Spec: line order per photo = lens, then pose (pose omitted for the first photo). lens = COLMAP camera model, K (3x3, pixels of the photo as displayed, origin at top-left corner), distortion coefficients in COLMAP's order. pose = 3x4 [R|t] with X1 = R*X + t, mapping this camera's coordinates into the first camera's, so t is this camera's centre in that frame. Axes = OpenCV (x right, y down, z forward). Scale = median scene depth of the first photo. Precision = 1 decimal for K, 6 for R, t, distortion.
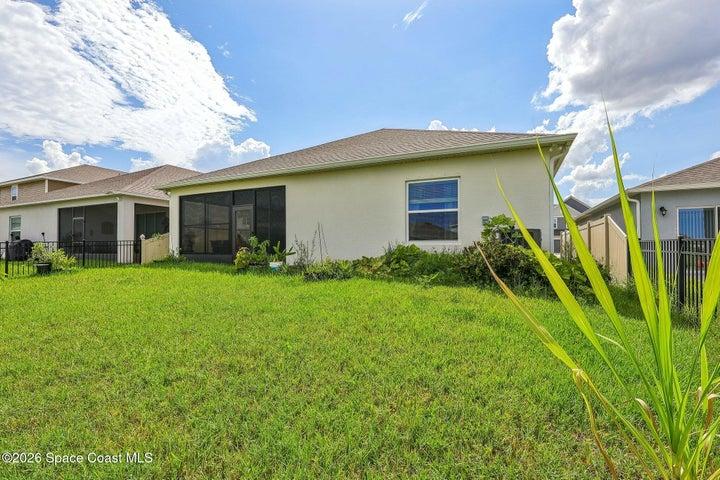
lens RADIAL K [[334.8, 0, 359.9], [0, 334.8, 243.2], [0, 0, 1]] dist [-0.009572, 0.000324]
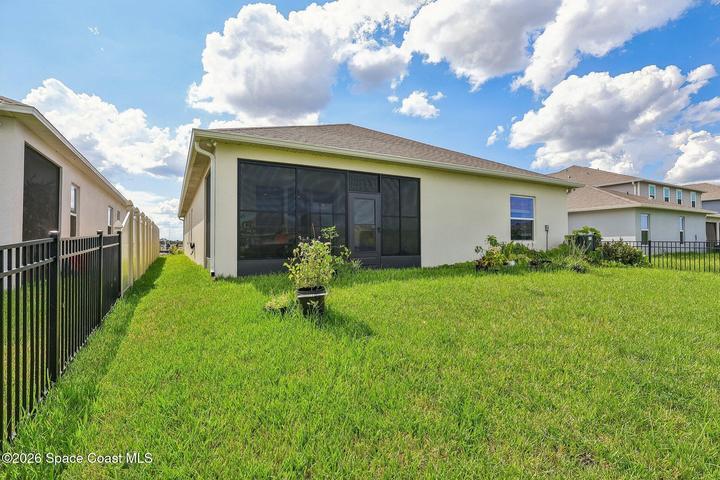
lens RADIAL K [[334.8, 0, 358.3], [0, 334.8, 242.0], [0, 0, 1]] dist [-0.009572, 0.000324]
pose [[0.592955, 0.008900, 0.805186, -1.248595], [0.001271, 0.999927, -0.011988, 0.013949], [-0.805234, 0.008132, 0.592901, 0.711491]]
